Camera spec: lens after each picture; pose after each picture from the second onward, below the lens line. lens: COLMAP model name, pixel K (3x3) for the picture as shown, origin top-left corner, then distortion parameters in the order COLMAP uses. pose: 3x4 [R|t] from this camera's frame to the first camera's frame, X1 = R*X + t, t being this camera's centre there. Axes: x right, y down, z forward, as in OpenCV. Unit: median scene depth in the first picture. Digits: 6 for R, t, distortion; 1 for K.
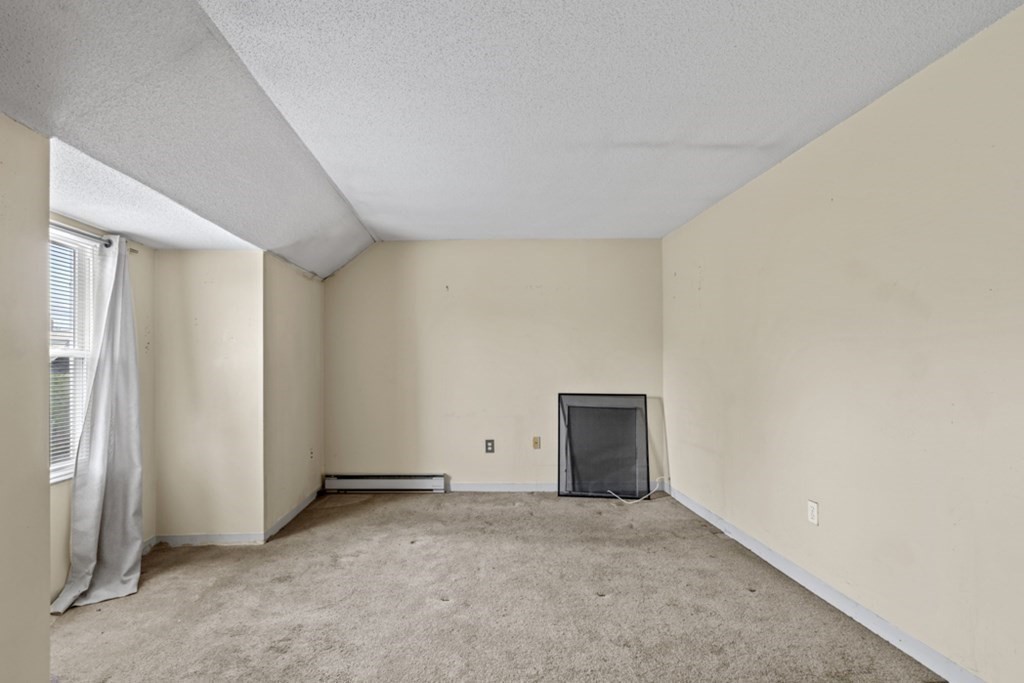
lens RADIAL K [[469.2, 0, 512.0], [0, 469.2, 366.4], [0, 0, 1]] dist [-0.003610, 0.000364]
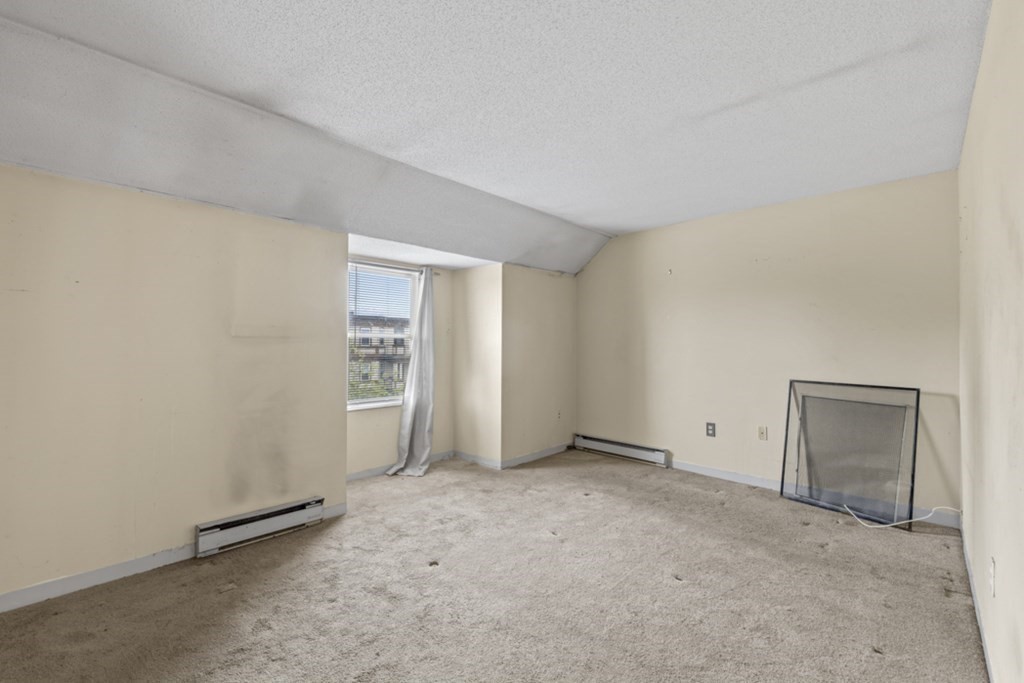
lens RADIAL K [[465.7, 0, 508.9], [0, 465.7, 347.3], [0, 0, 1]] dist [-0.002395, 0.000554]
pose [[0.685384, 0.014165, -0.728044, 0.410053], [-0.012648, 0.999892, 0.007547, -0.002364], [0.728072, 0.004036, 0.685489, 0.039494]]
